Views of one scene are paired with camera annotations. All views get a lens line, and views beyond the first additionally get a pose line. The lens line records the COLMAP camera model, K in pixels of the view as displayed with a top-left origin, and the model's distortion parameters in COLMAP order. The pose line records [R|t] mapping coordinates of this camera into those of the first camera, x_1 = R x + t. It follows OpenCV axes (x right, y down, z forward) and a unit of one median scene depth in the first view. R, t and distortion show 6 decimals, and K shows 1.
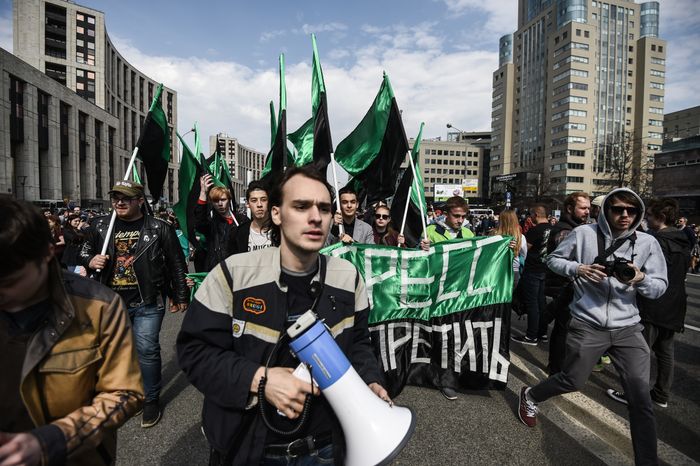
lens RADIAL K [[323.5, 0, 350.6], [0, 323.5, 233.3], [0, 0, 1]] dist [-0.036179, 0.000943]
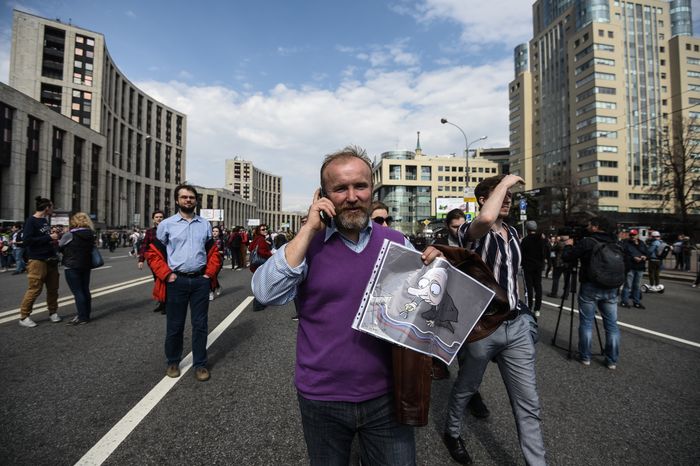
lens RADIAL K [[323.5, 0, 352.7], [0, 323.5, 228.2], [0, 0, 1]] dist [-0.036179, 0.000943]
pose [[0.998052, -0.008517, -0.061810, 0.055967], [0.003204, 0.996328, -0.085554, -0.002199], [0.062311, 0.085189, 0.994414, 0.096829]]
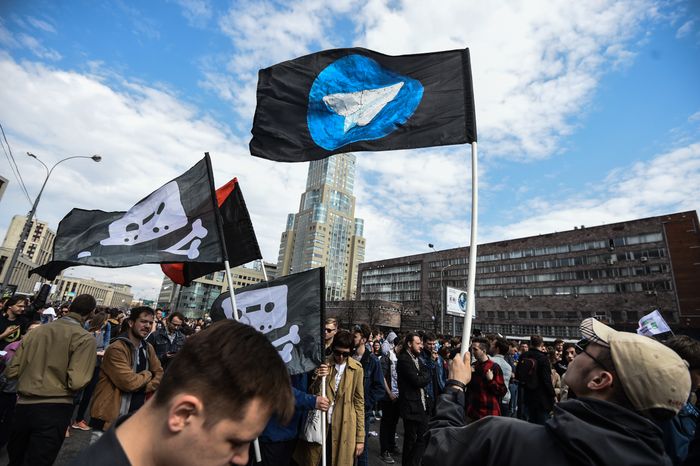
lens RADIAL K [[323.5, 0, 354.8], [0, 323.5, 228.9], [0, 0, 1]] dist [-0.036179, 0.000943]
pose [[0.857524, 0.218147, 0.465901, 0.008092], [-0.045826, 0.934432, -0.353180, 0.034937], [-0.512398, 0.281510, 0.811295, -0.630923]]
